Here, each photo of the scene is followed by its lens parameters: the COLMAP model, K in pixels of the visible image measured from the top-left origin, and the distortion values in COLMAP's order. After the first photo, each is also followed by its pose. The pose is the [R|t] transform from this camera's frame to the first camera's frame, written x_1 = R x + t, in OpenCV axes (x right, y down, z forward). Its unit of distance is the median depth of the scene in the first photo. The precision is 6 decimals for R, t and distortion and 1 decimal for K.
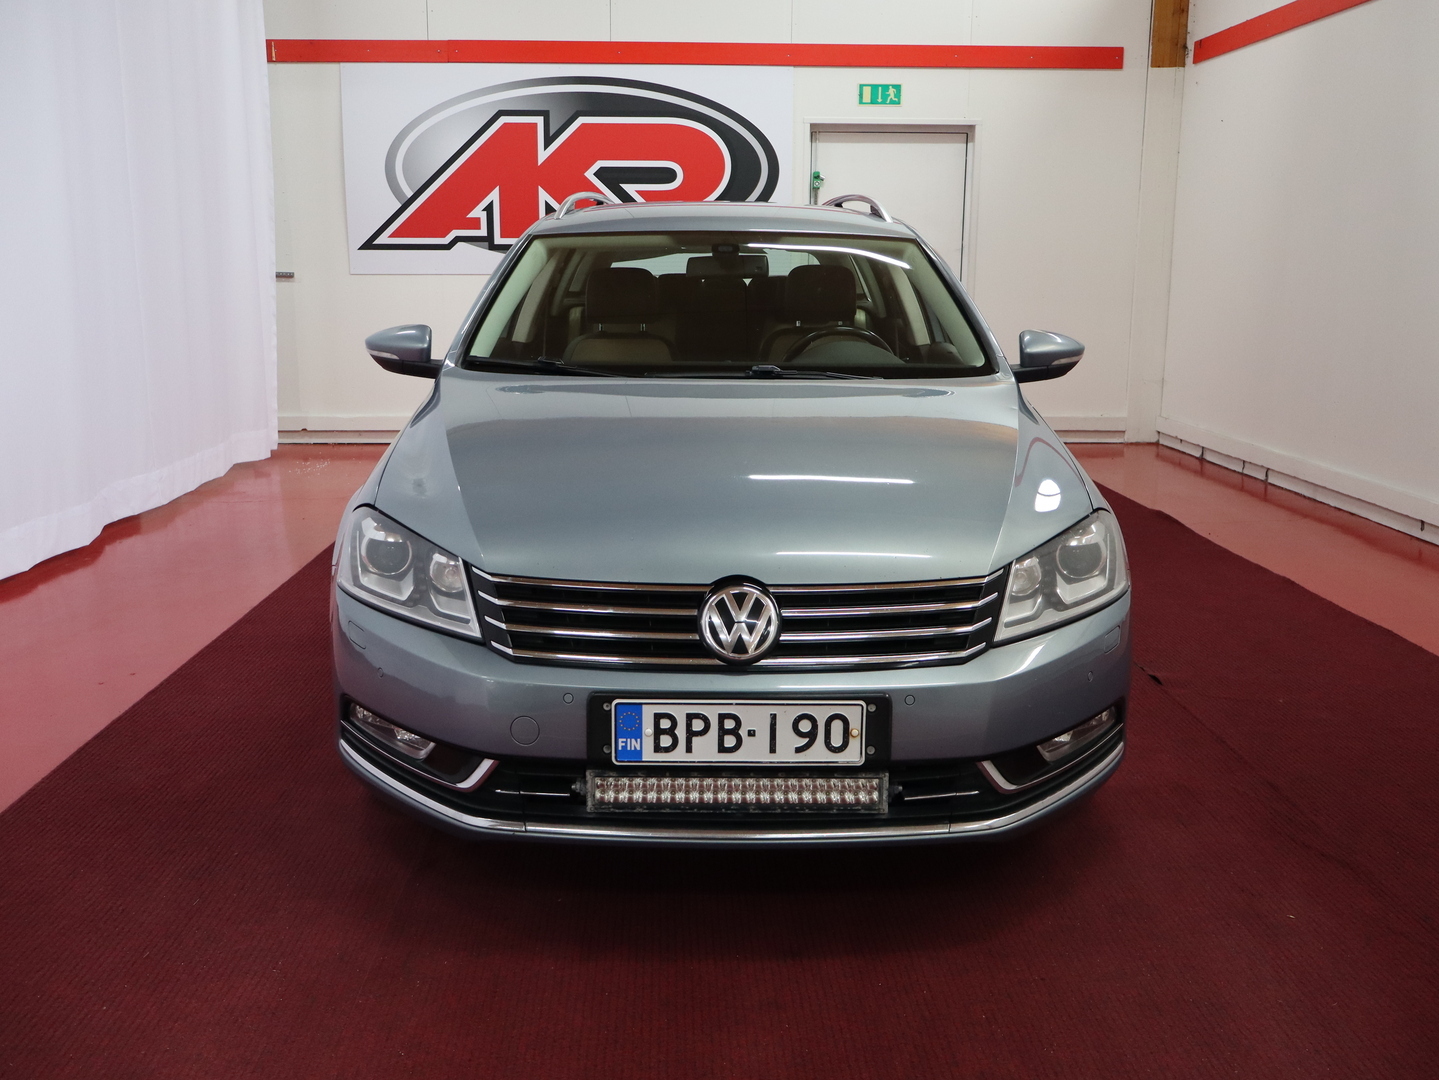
lens RADIAL K [[1331.4, 0, 719.5], [0, 1331.4, 540.0], [0, 0, 1]] dist [0.013143, -0.017731]
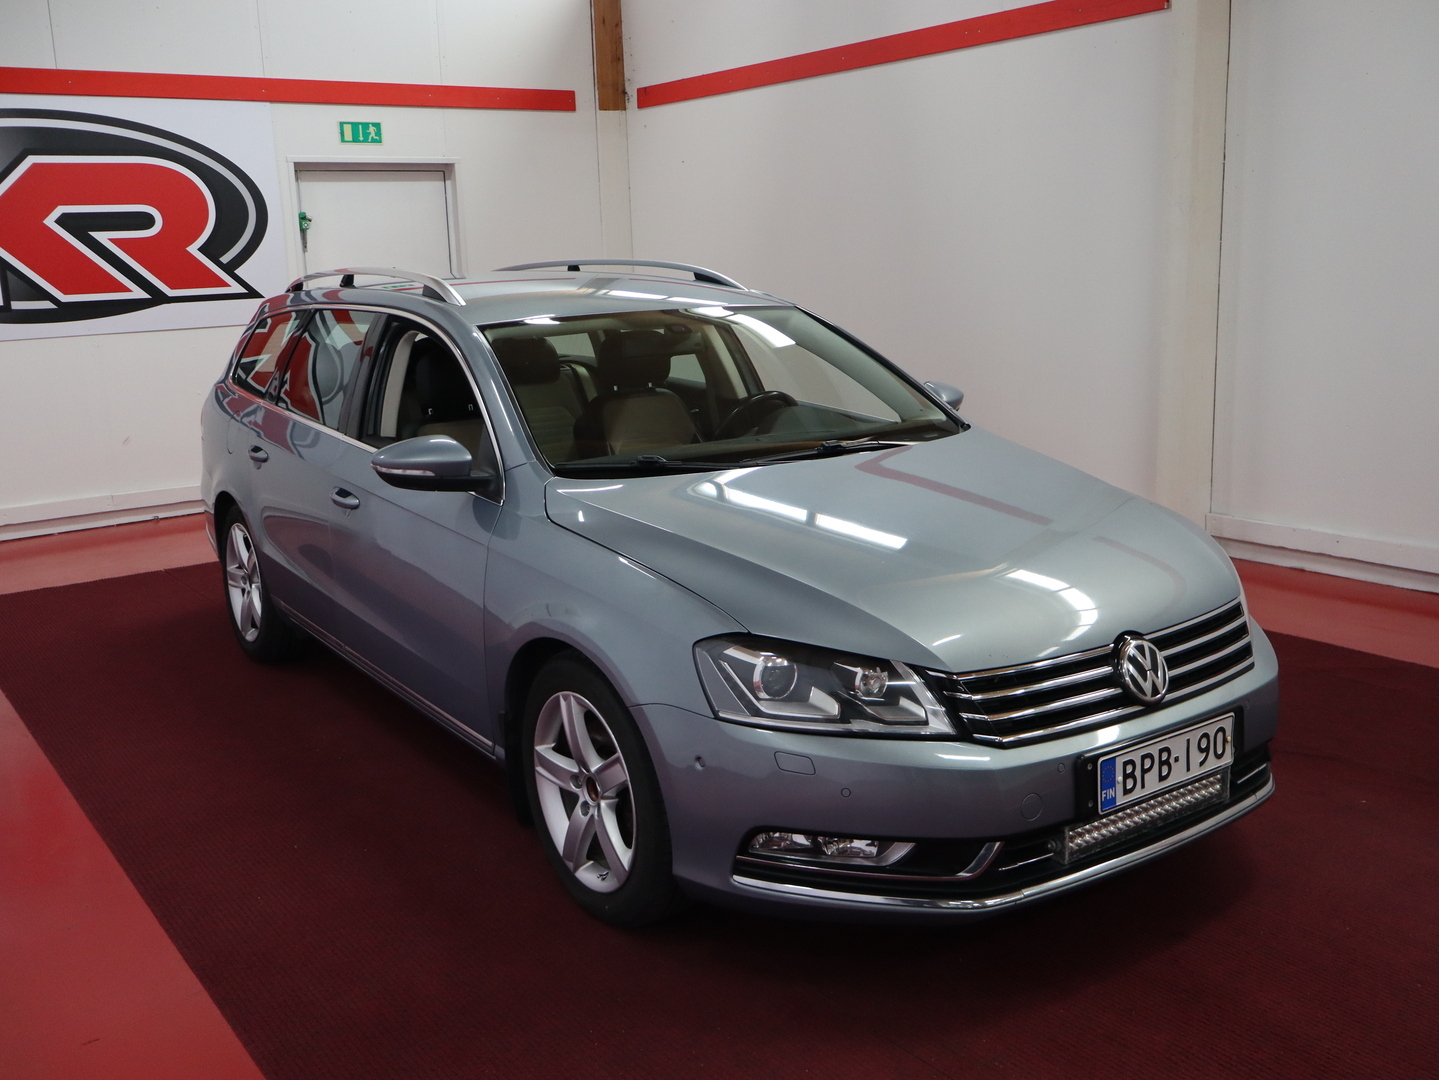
lens RADIAL K [[1331.4, 0, 719.5], [0, 1331.4, 540.0], [0, 0, 1]] dist [0.013143, -0.017731]
pose [[0.835714, -0.151858, 0.527751, -0.224565], [0.154138, 0.987240, 0.039991, -0.038918], [-0.527089, 0.047926, 0.848457, 0.048034]]
